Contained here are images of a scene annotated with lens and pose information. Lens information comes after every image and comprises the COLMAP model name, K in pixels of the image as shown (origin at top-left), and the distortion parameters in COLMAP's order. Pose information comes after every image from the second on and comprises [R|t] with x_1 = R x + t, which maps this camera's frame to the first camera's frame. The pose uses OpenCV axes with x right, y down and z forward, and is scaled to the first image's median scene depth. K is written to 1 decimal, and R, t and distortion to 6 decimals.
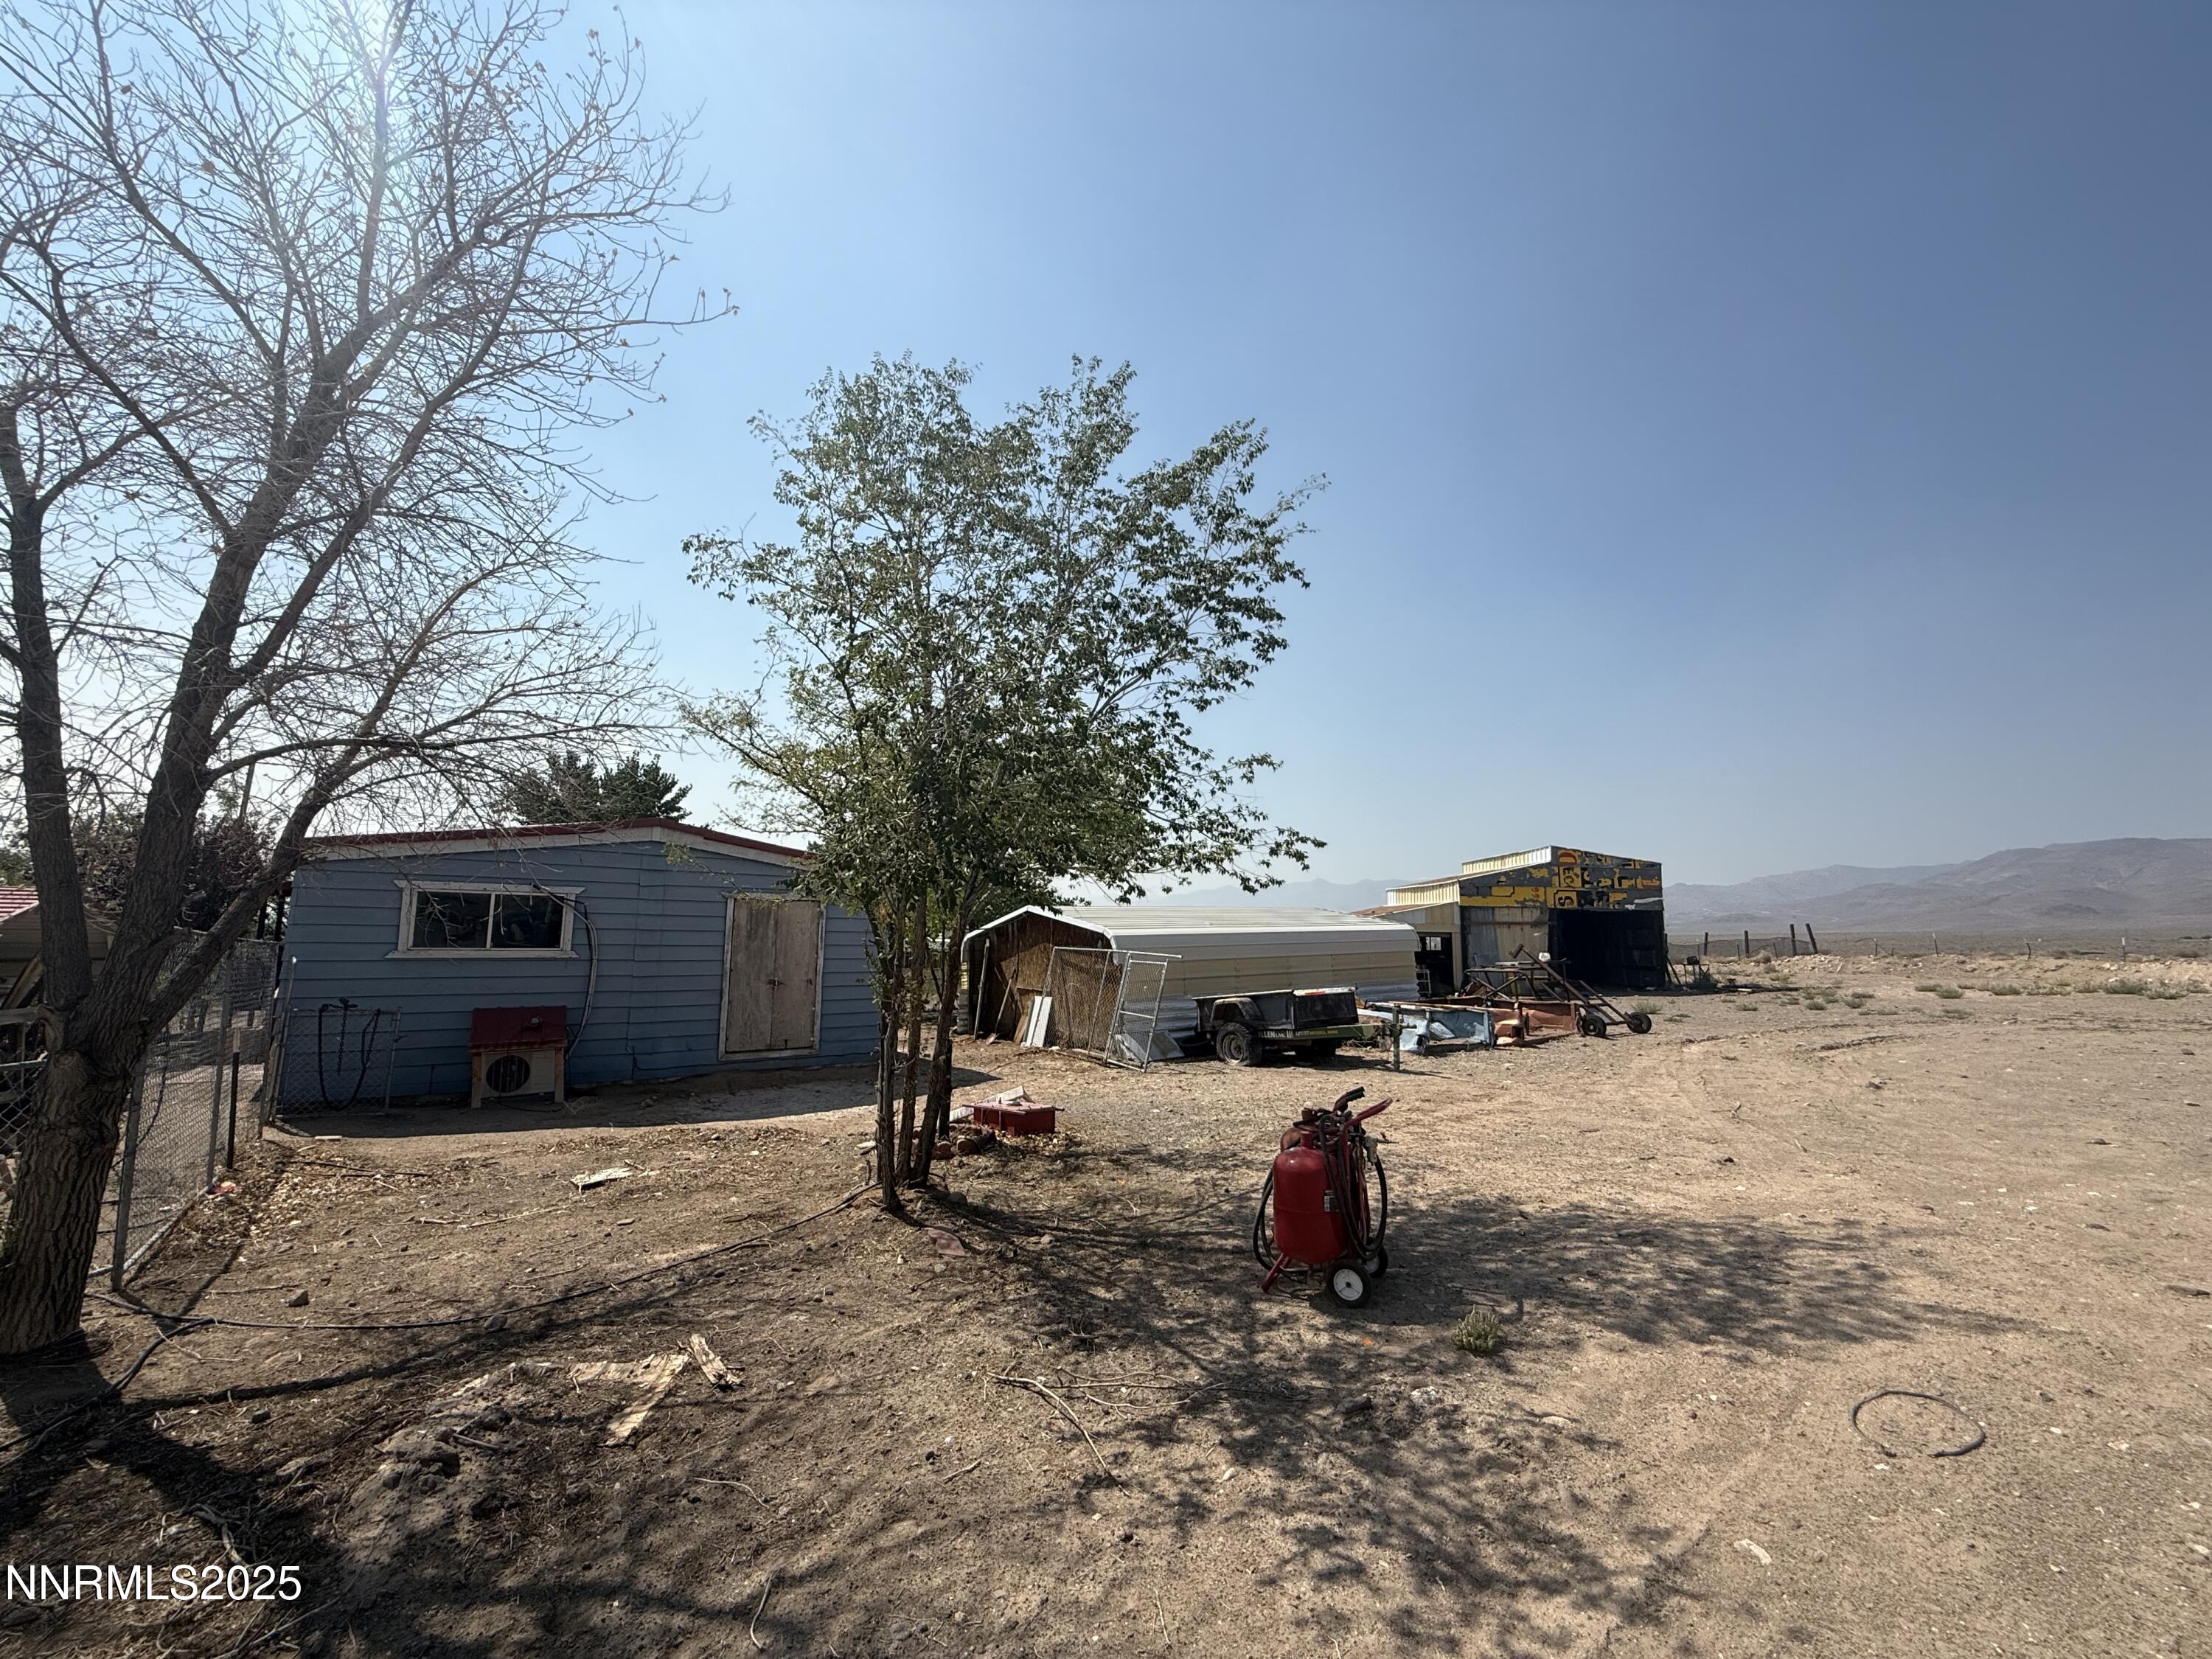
lens RADIAL K [[883.9, 0, 1097.9], [0, 883.9, 824.1], [0, 0, 1]] dist [-0.002930, 0.000802]
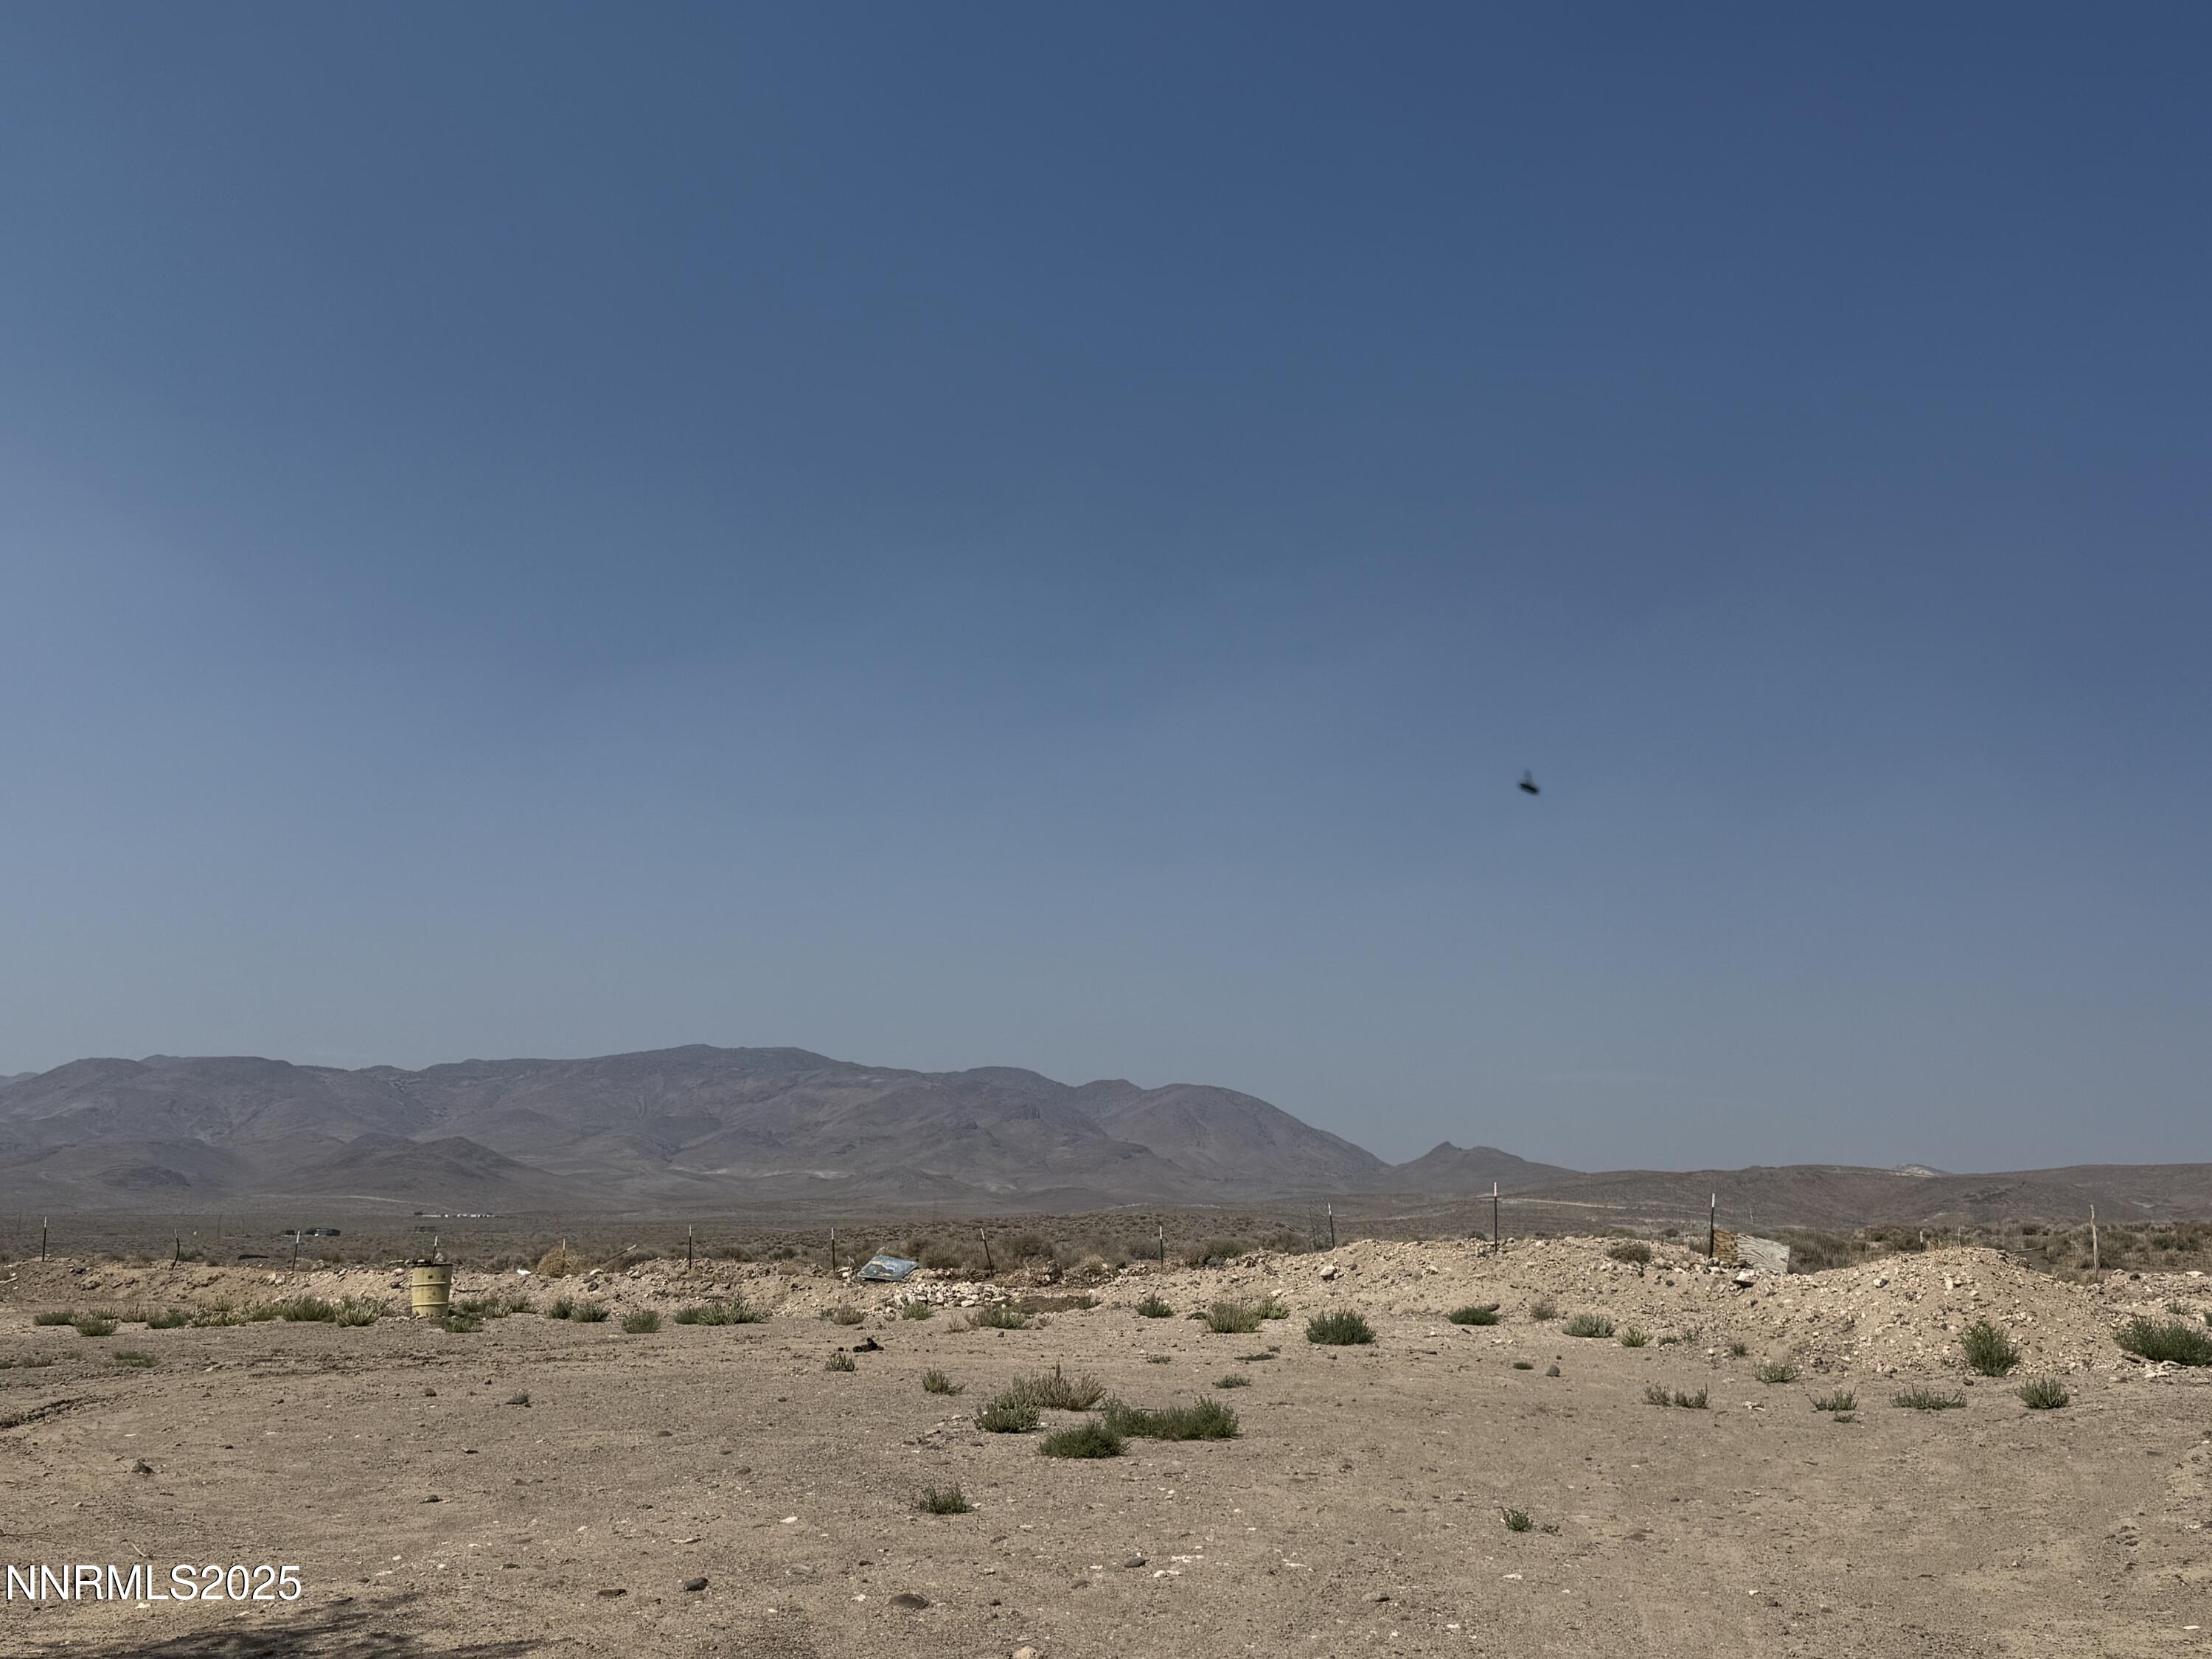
lens RADIAL K [[2193.3, 0, 1106.0], [0, 2193.3, 829.5], [0, 0, 1]] dist [-0.003734, -0.005809]
pose [[0.323225, 0.185402, 0.927982, -0.160236], [-0.142664, 0.978959, -0.145896, -0.005736], [-0.935506, -0.085233, 0.342875, -0.048813]]
